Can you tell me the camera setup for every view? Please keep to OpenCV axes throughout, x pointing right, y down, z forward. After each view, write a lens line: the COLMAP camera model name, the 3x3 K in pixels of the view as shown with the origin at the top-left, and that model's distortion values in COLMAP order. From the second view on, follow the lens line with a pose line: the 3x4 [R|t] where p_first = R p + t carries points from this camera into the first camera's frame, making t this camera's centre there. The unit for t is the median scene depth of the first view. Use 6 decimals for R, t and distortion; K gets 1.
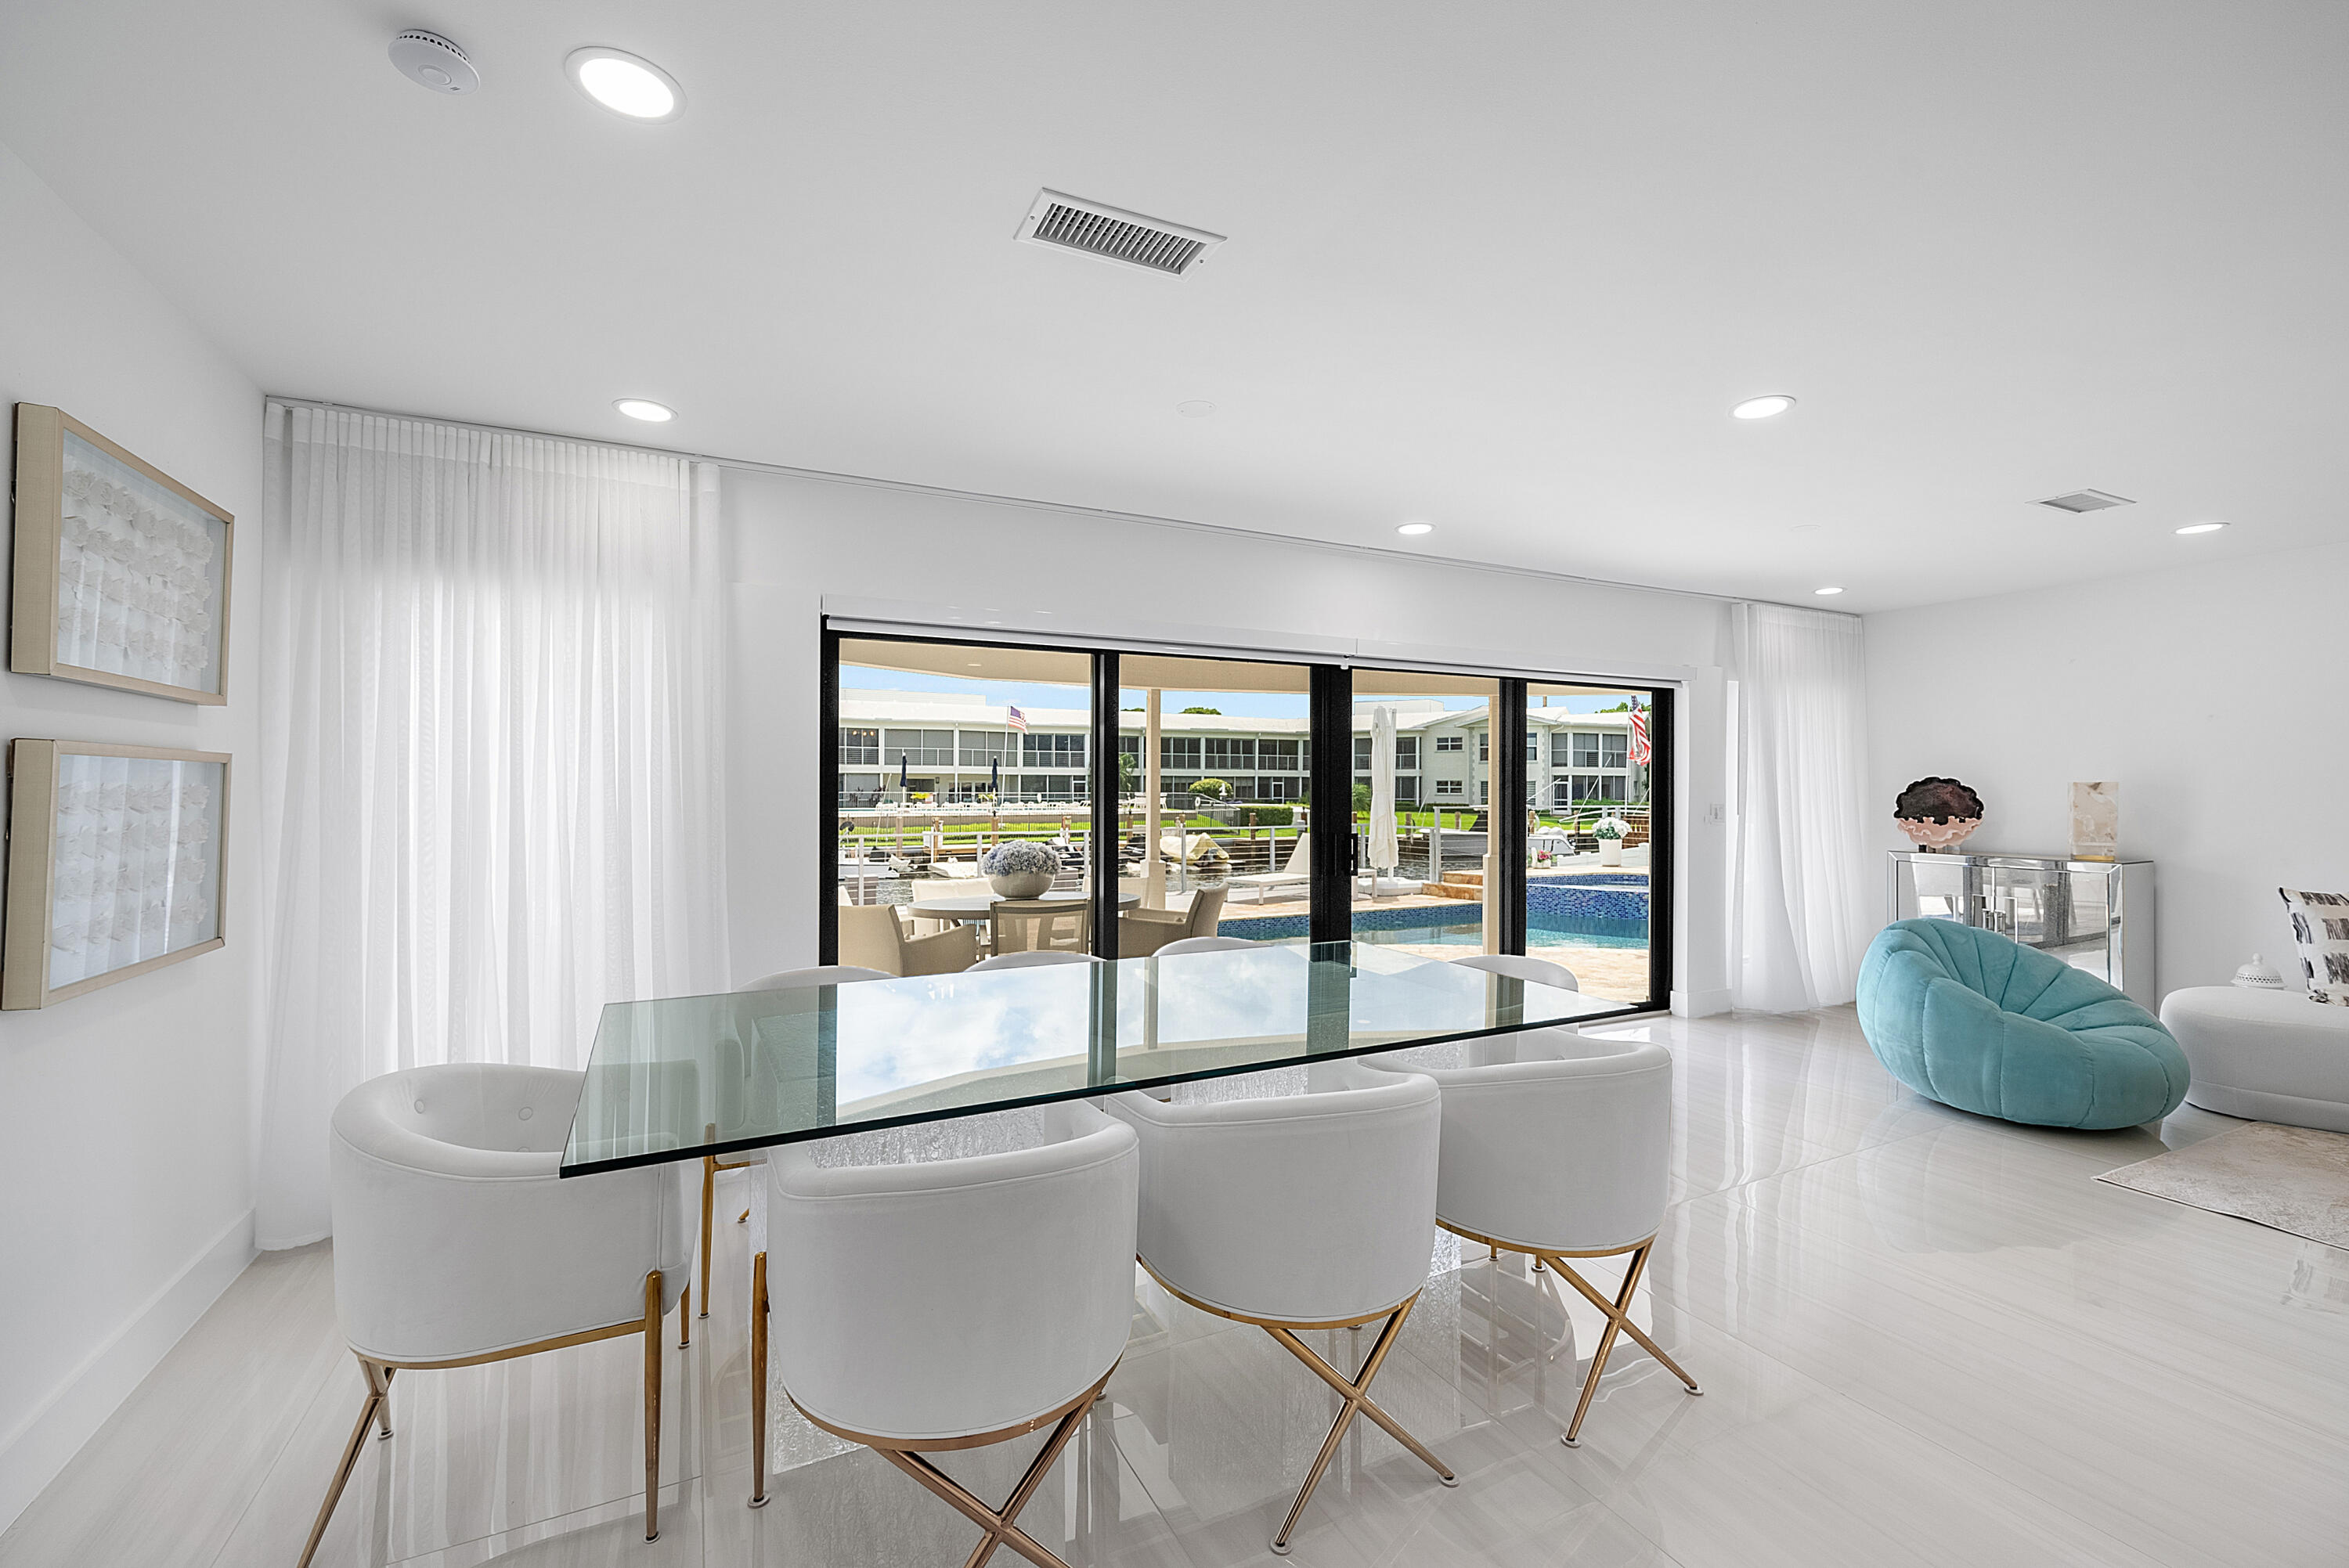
lens RADIAL K [[971.5, 0, 1163.1], [0, 971.5, 784.7], [0, 0, 1]] dist [0.000645, 0.000061]
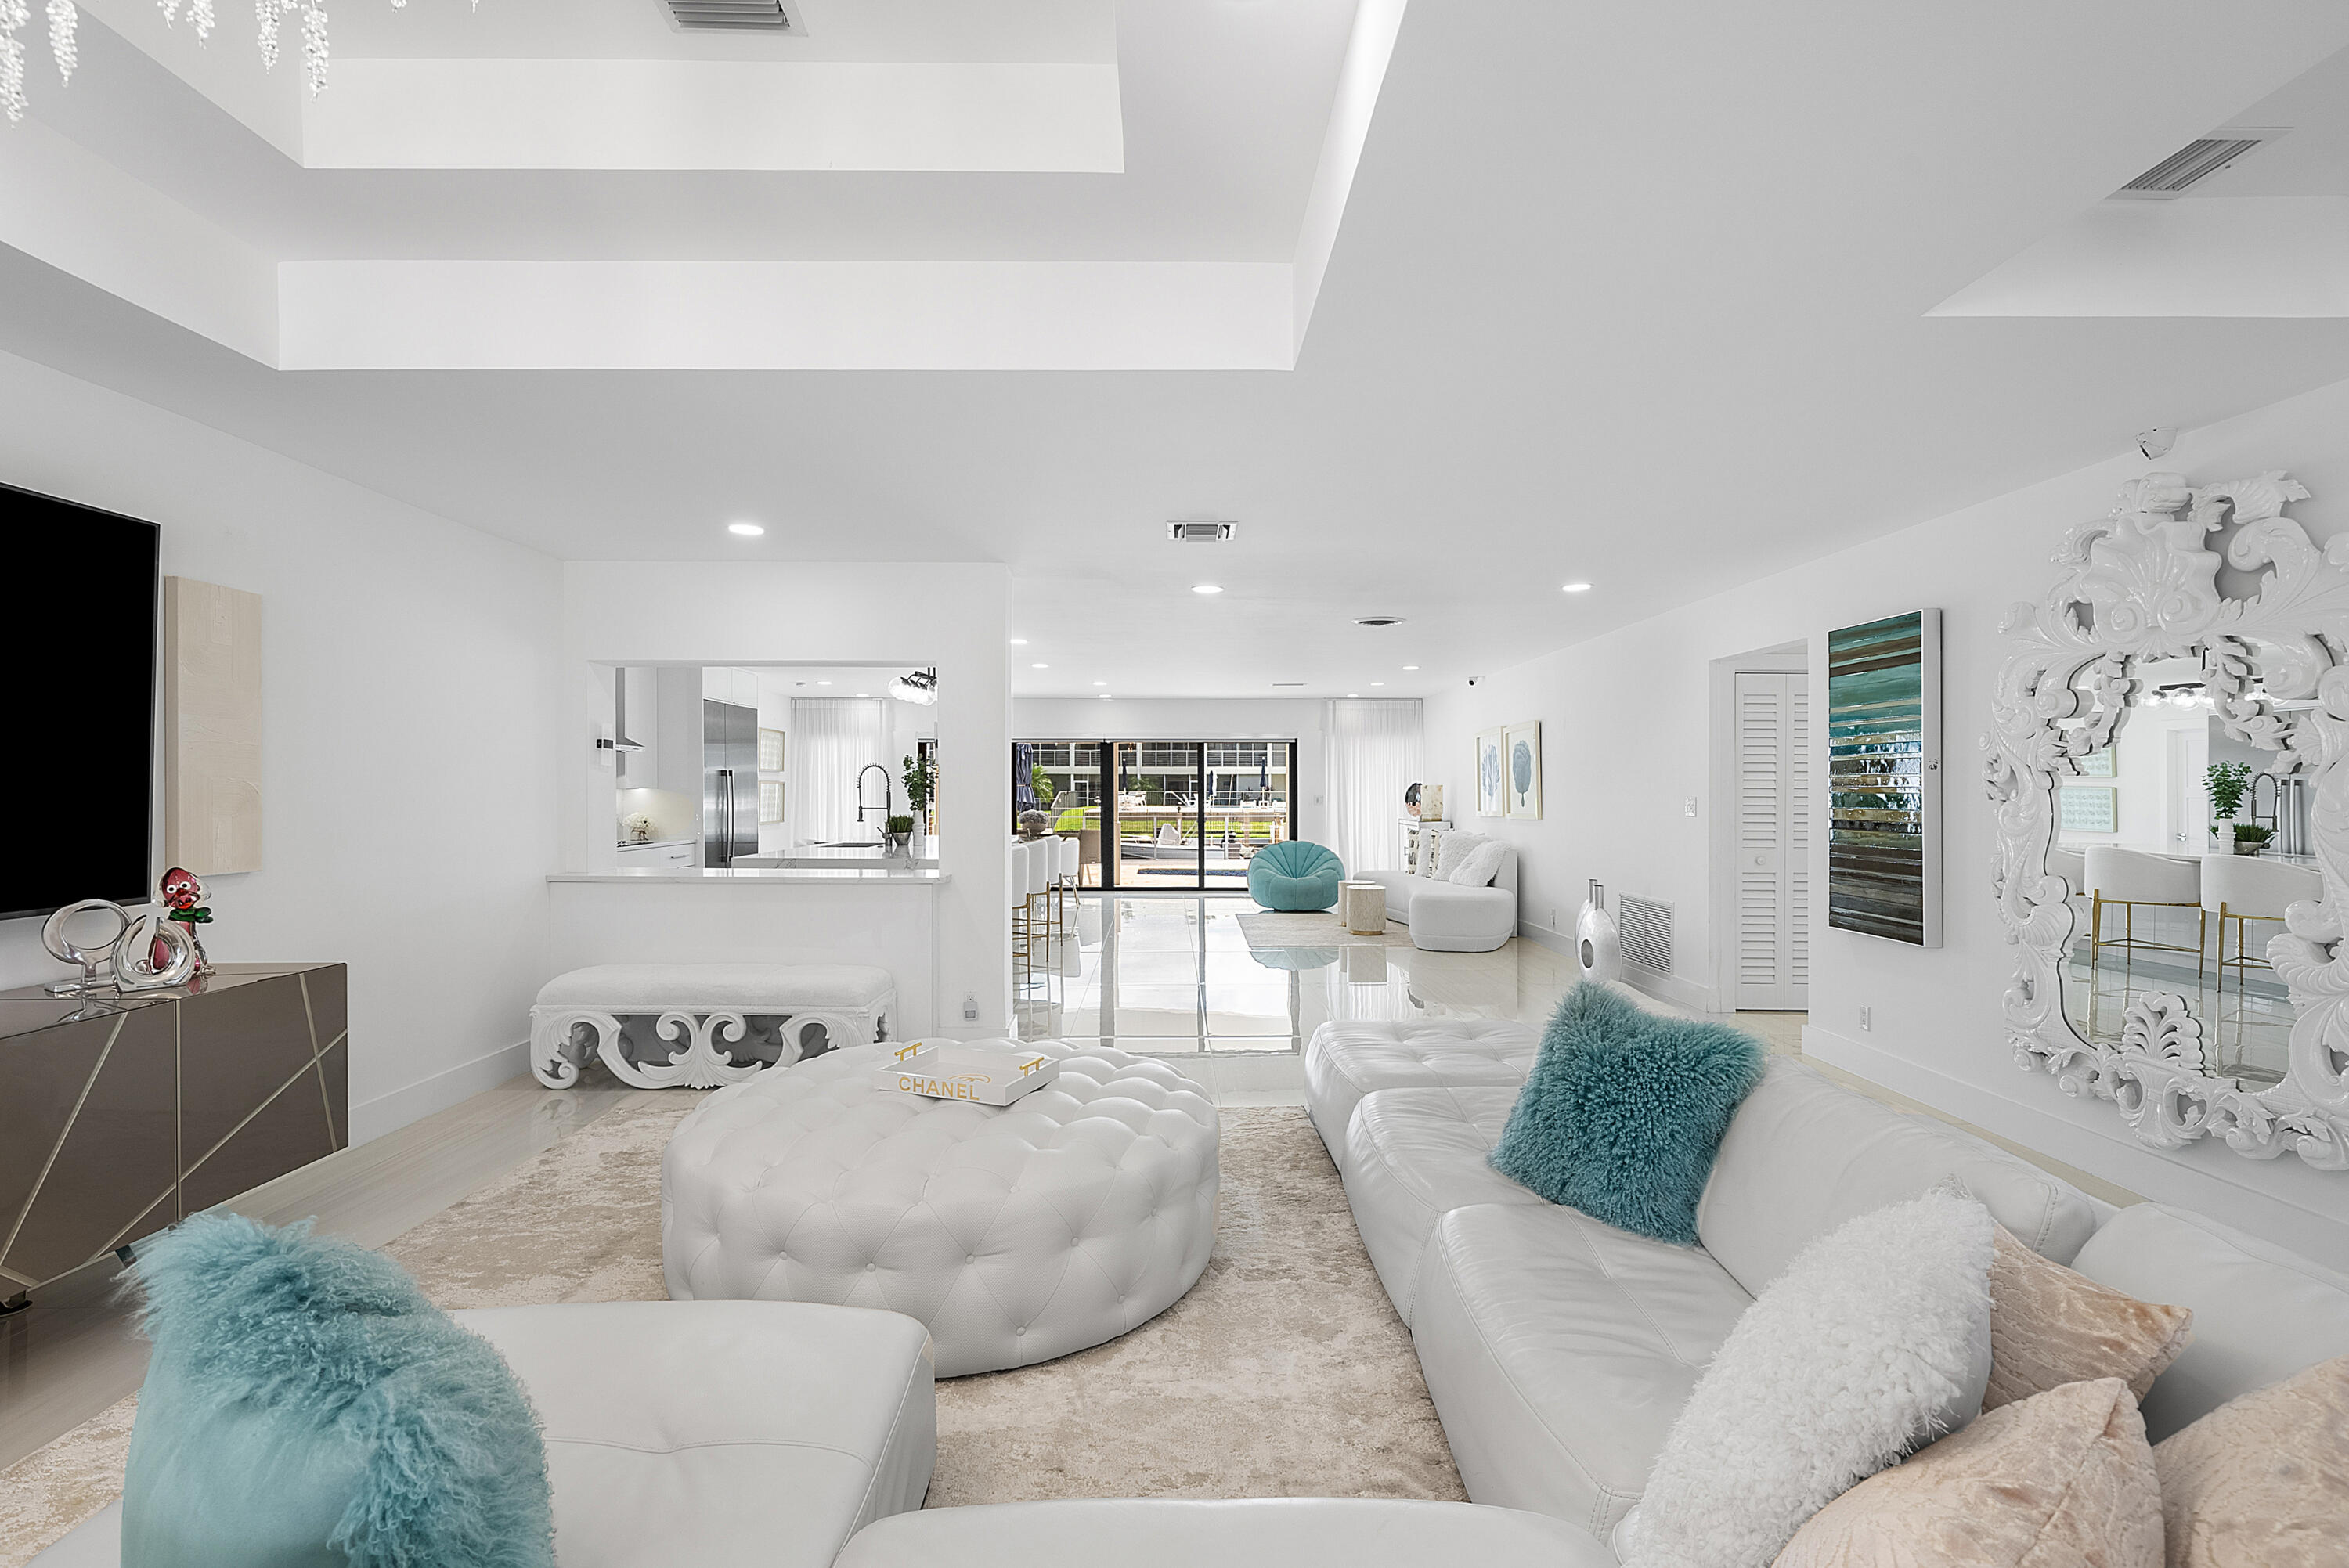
lens RADIAL K [[1077.8, 0, 1179.1], [0, 1077.8, 790.3], [0, 0, 1]] dist [-0.000526, 0.000633]
pose [[0.901609, -0.000870, -0.432551, 1.347405], [0.003596, 0.999979, 0.005483, -0.005759], [0.432537, -0.006498, 0.901593, -1.283969]]
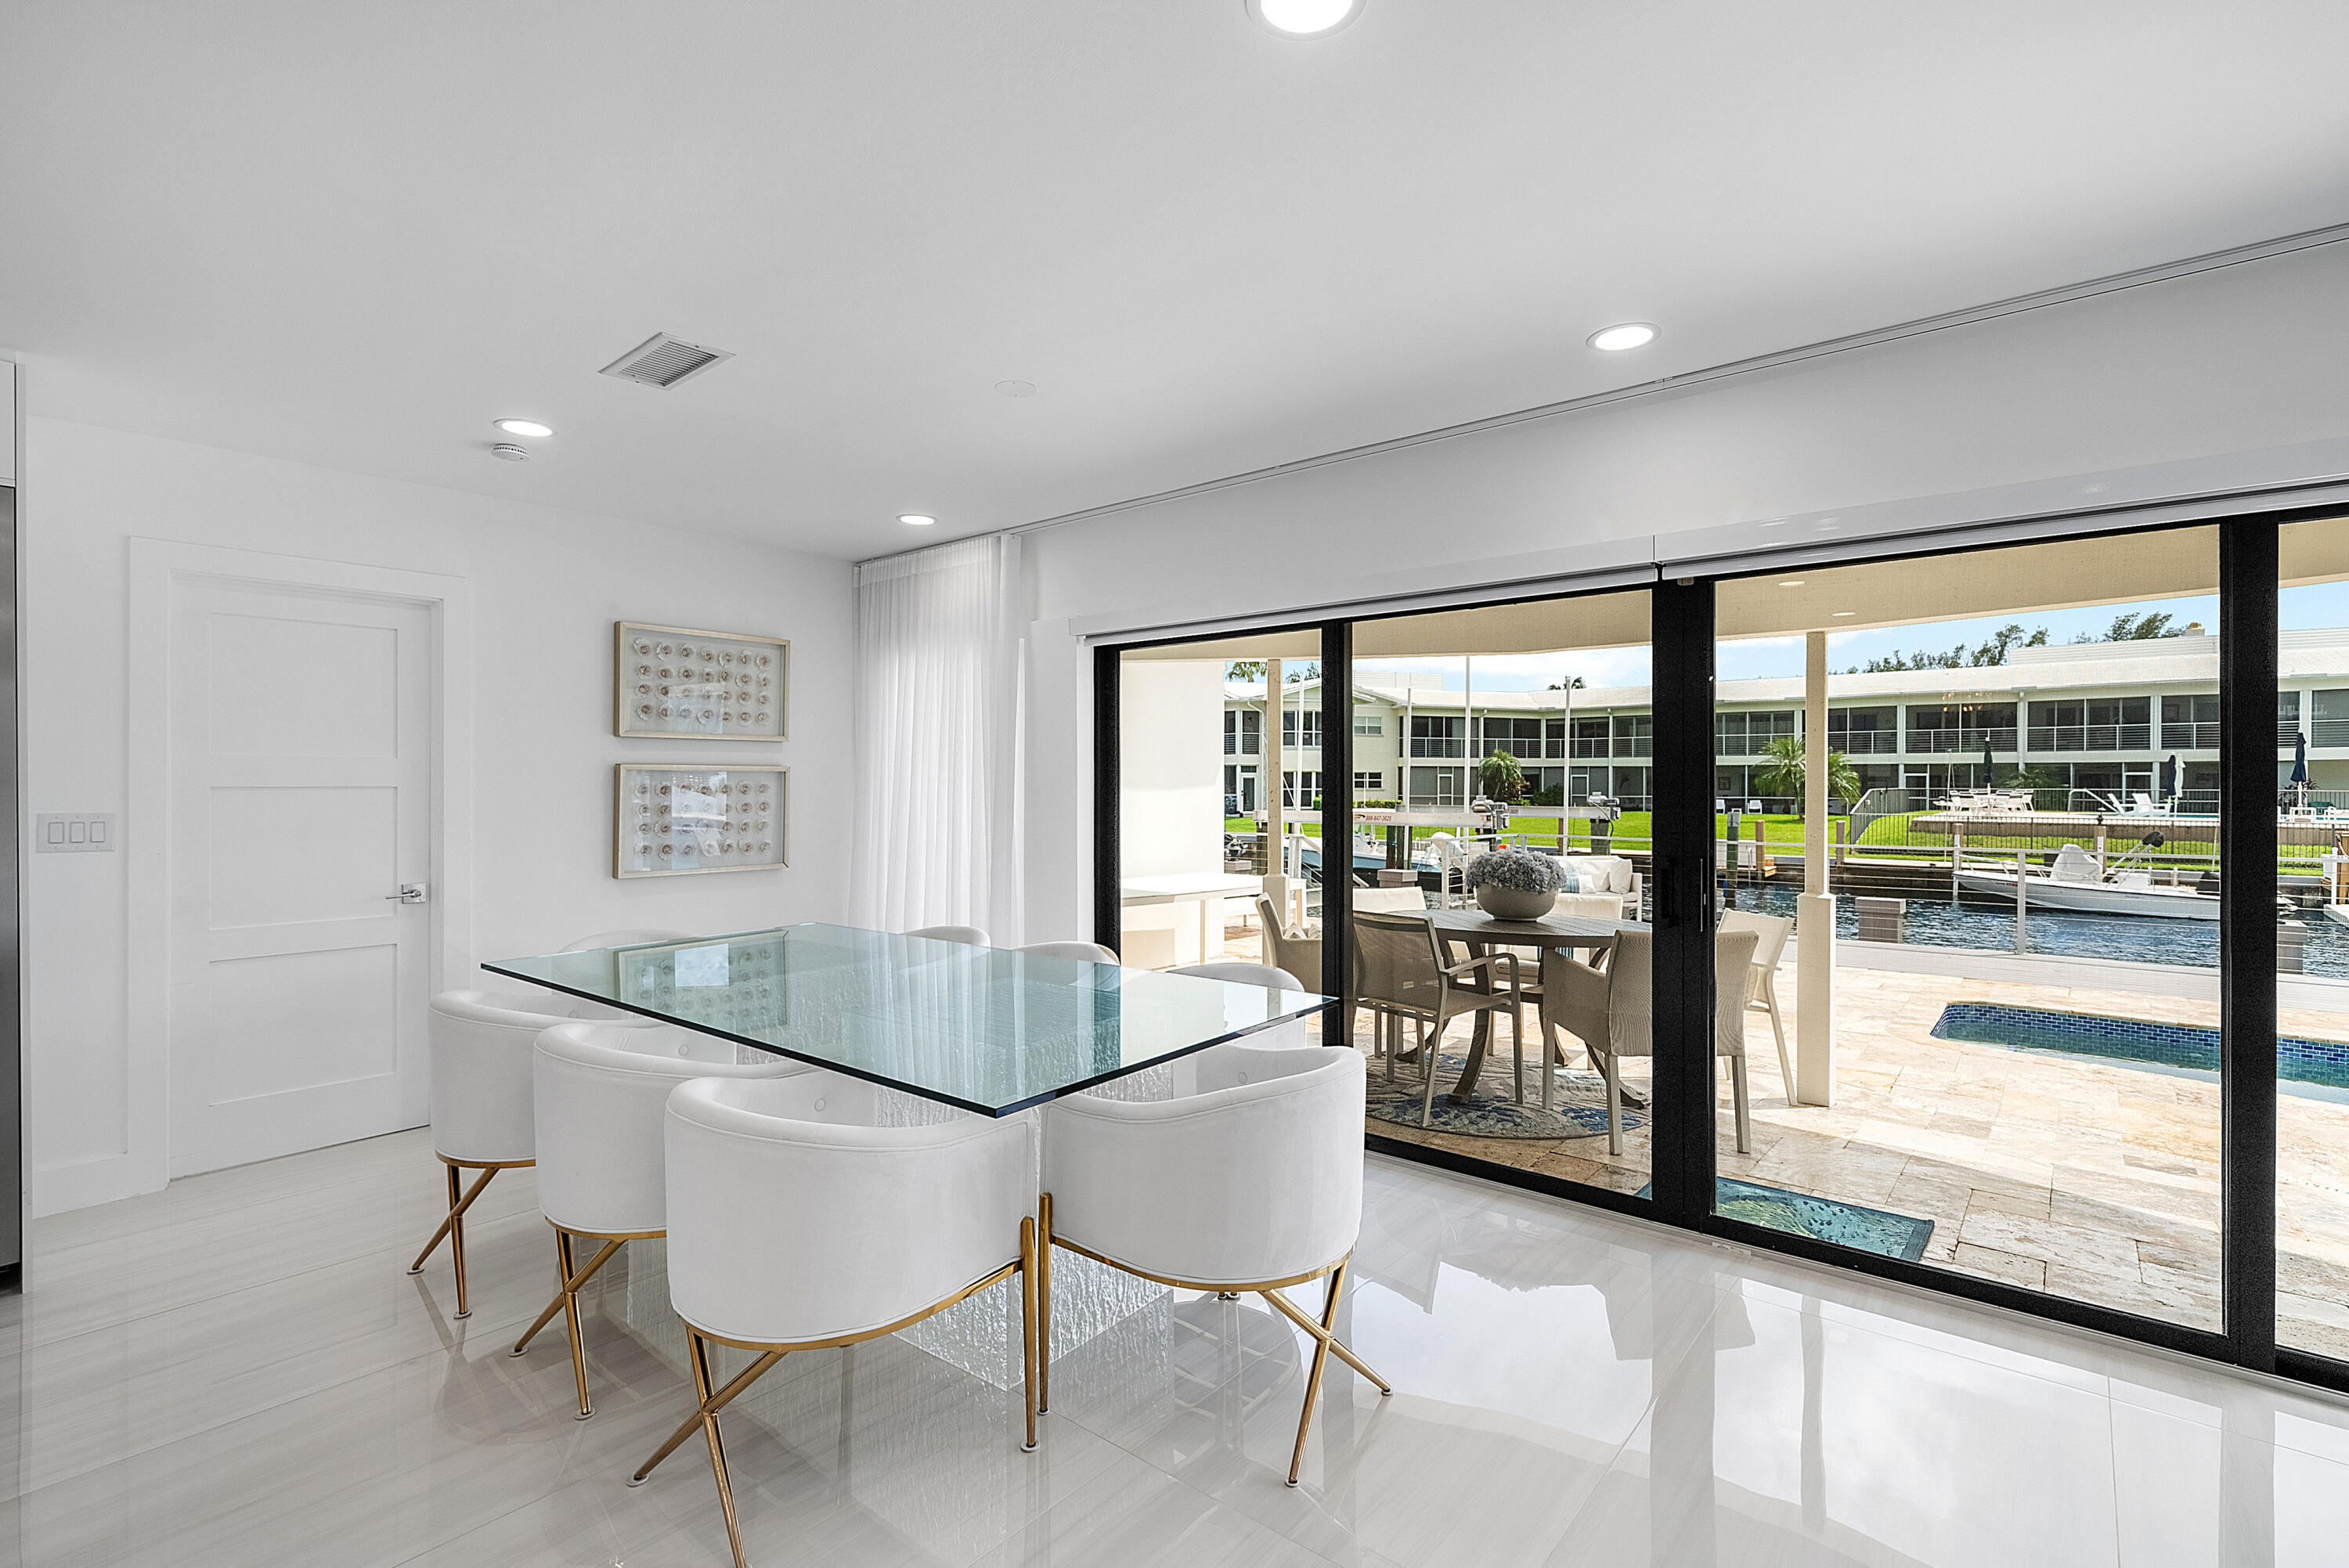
lens RADIAL K [[1077.8, 0, 1179.1], [0, 1077.8, 790.3], [0, 0, 1]] dist [-0.000526, 0.000633]
pose [[0.403584, 0.003861, -0.914934, 0.555494], [0.004582, 0.999970, 0.006241, 0.001881], [0.914931, -0.006711, 0.403555, 0.374860]]
